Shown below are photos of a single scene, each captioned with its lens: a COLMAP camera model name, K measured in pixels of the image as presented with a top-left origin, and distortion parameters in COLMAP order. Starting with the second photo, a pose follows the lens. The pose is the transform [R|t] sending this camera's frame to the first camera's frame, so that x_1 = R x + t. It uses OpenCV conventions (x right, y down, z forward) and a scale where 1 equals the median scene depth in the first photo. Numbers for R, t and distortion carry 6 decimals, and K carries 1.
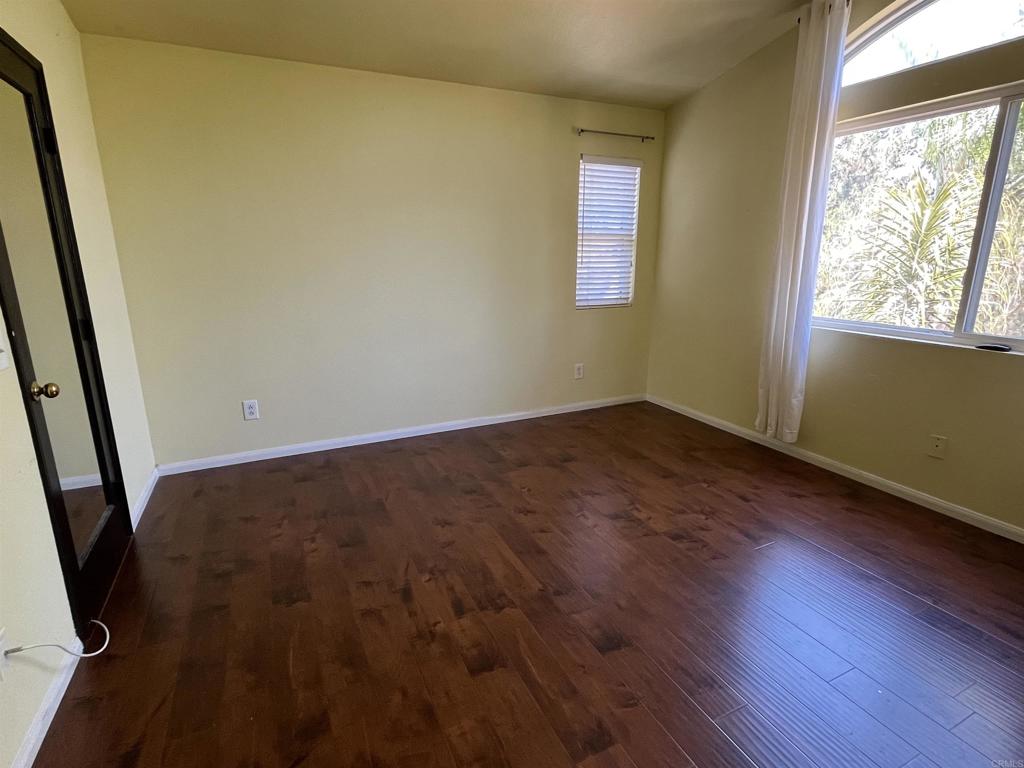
lens RADIAL K [[520.1, 0, 509.2], [0, 520.1, 380.5], [0, 0, 1]] dist [-0.002632, -0.000498]
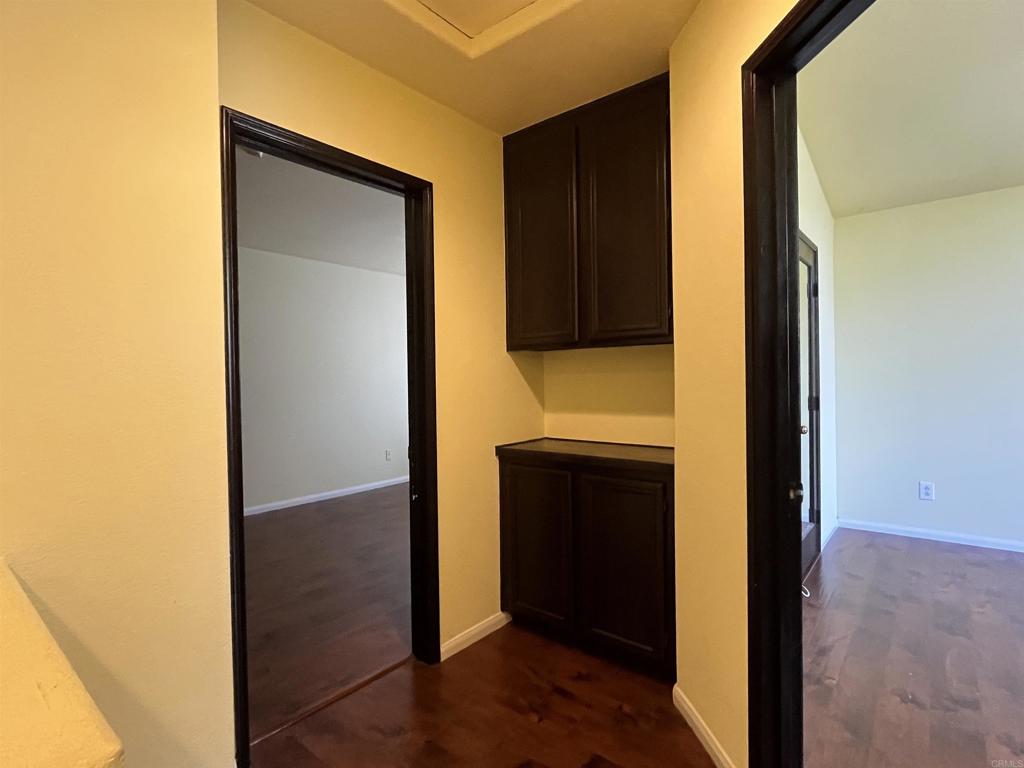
lens RADIAL K [[520.1, 0, 509.2], [0, 520.1, 380.5], [0, 0, 1]] dist [-0.002632, -0.000498]
pose [[0.421505, 0.003091, -0.906821, 0.192987], [-0.200783, 0.975493, -0.090003, 0.152802], [0.884319, 0.220011, 0.411796, -0.435944]]
